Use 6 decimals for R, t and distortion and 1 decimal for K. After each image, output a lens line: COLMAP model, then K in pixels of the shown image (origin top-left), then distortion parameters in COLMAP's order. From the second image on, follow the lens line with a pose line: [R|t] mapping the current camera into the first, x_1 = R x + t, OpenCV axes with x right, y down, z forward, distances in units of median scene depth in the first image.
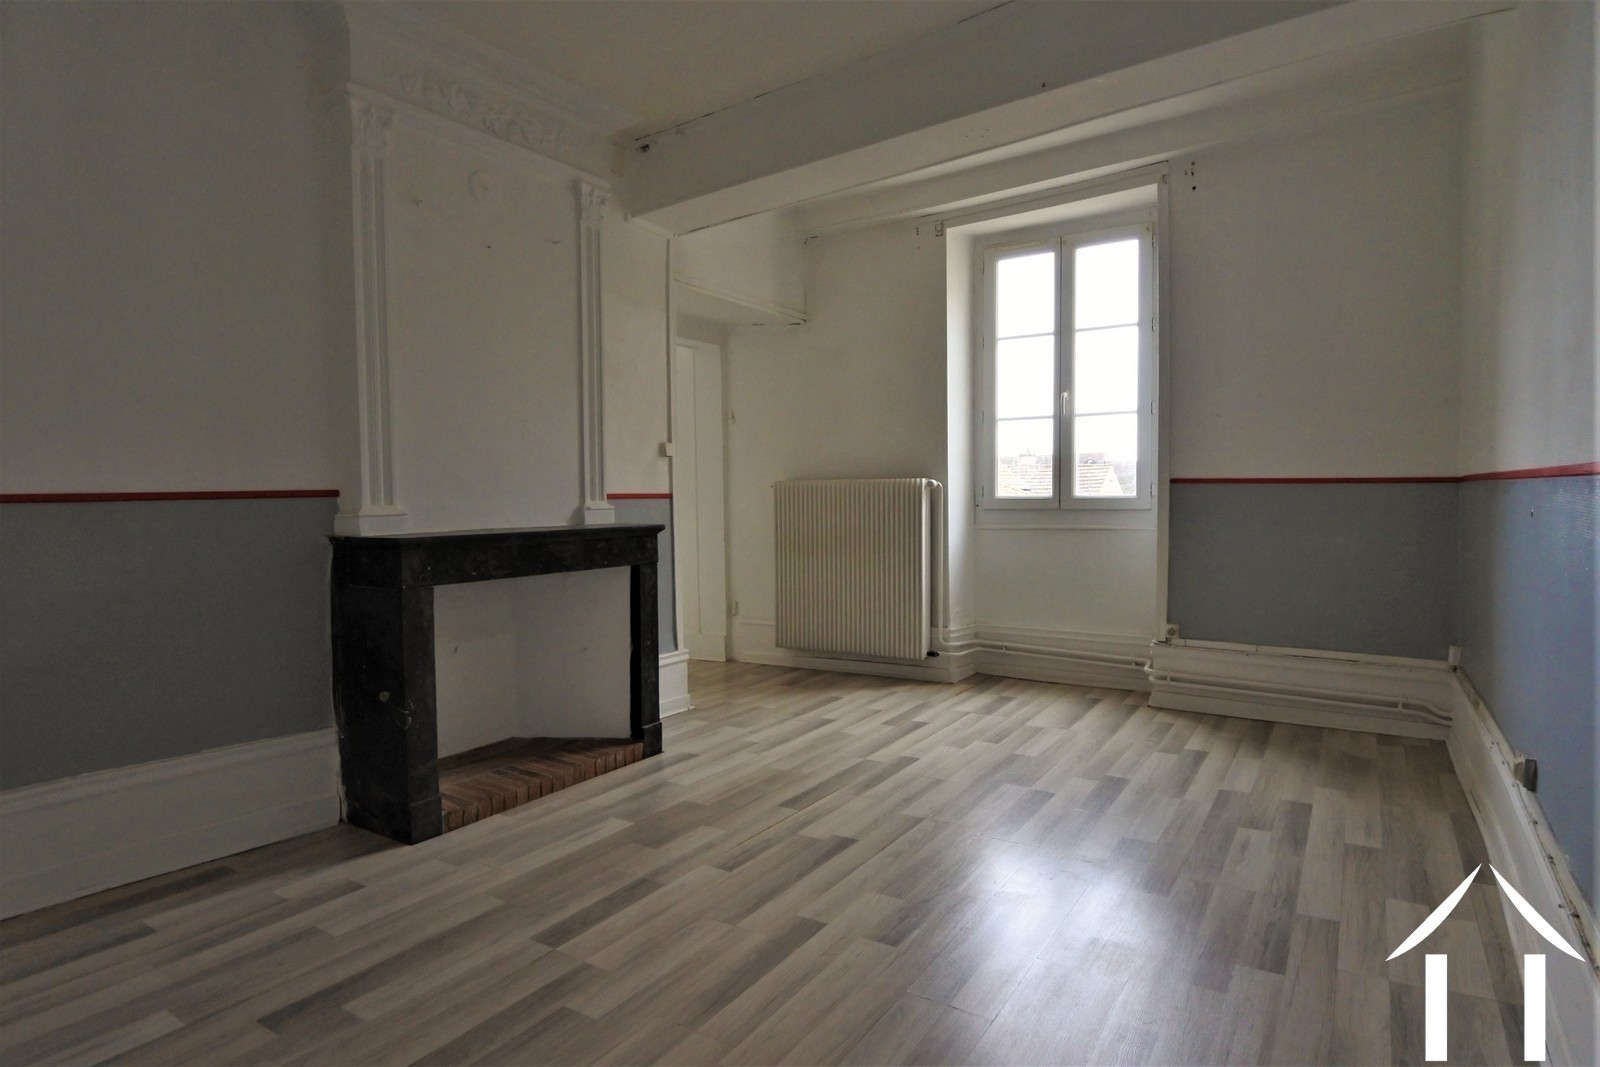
lens RADIAL K [[816.4, 0, 809.9], [0, 816.4, 534.2], [0, 0, 1]] dist [-0.014985, -0.001068]
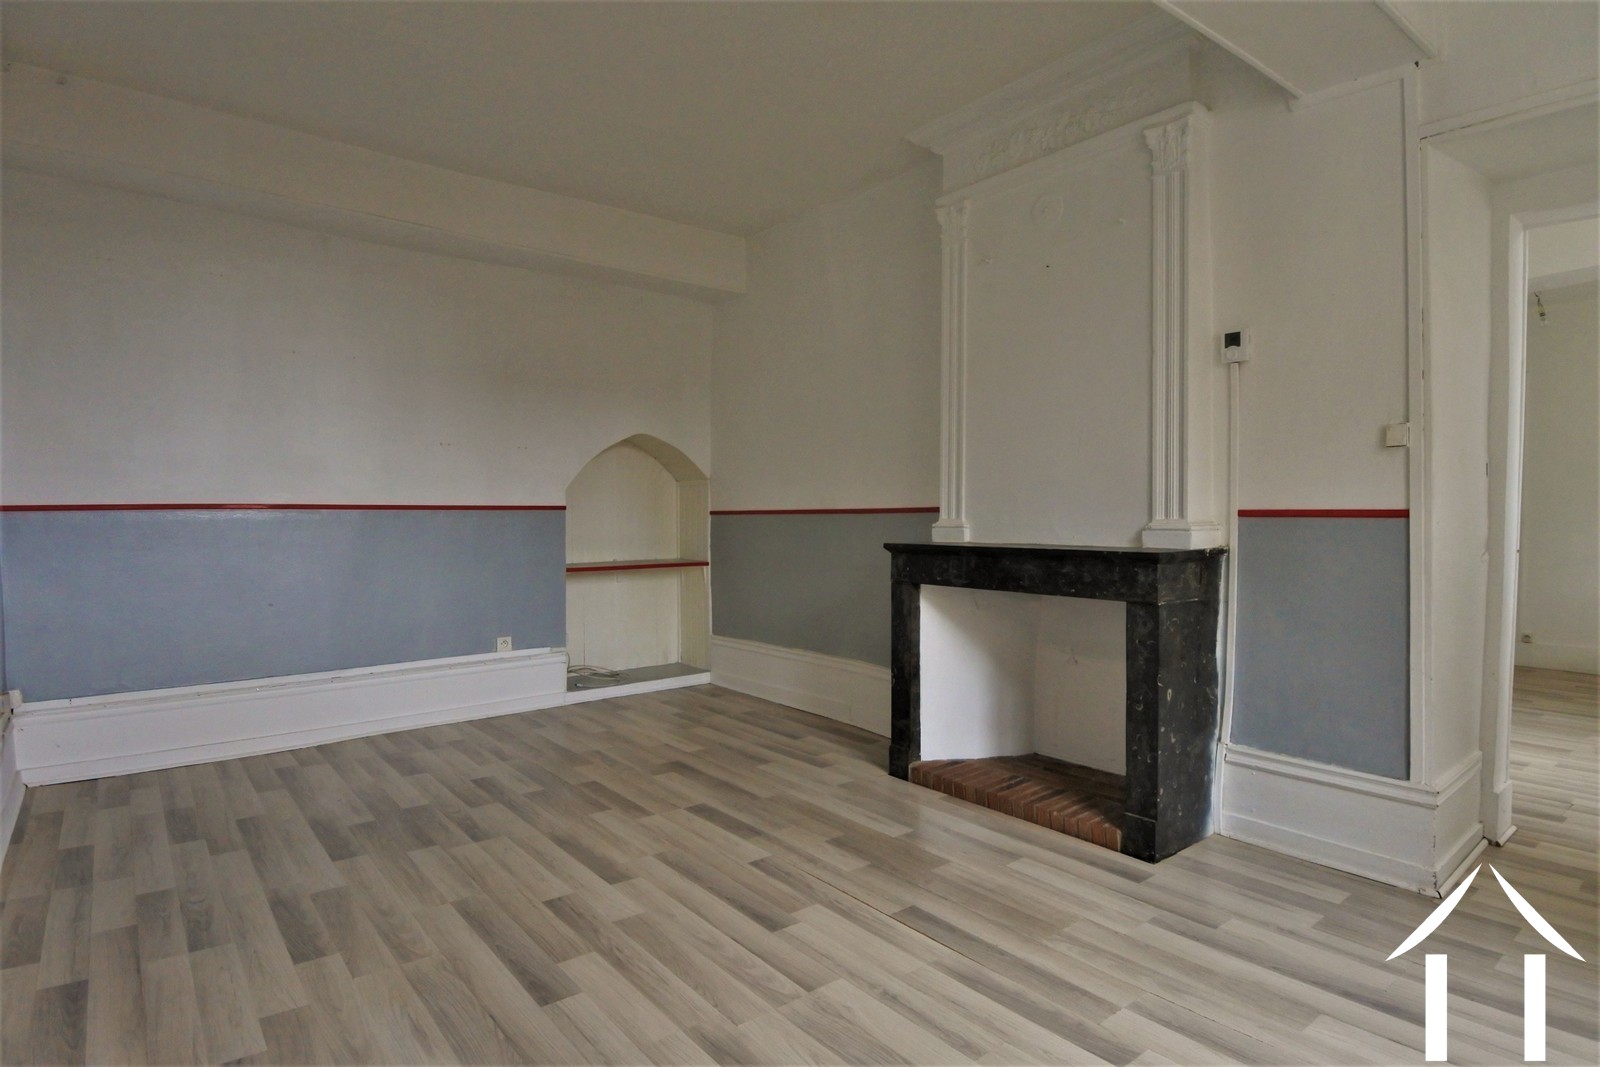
lens RADIAL K [[816.4, 0, 809.9], [0, 816.4, 534.2], [0, 0, 1]] dist [-0.014985, -0.001068]
pose [[-0.261784, 0.036384, -0.964440, 0.796080], [-0.043446, 0.997832, 0.049436, -0.067233], [0.964148, 0.054843, -0.259636, 1.176473]]
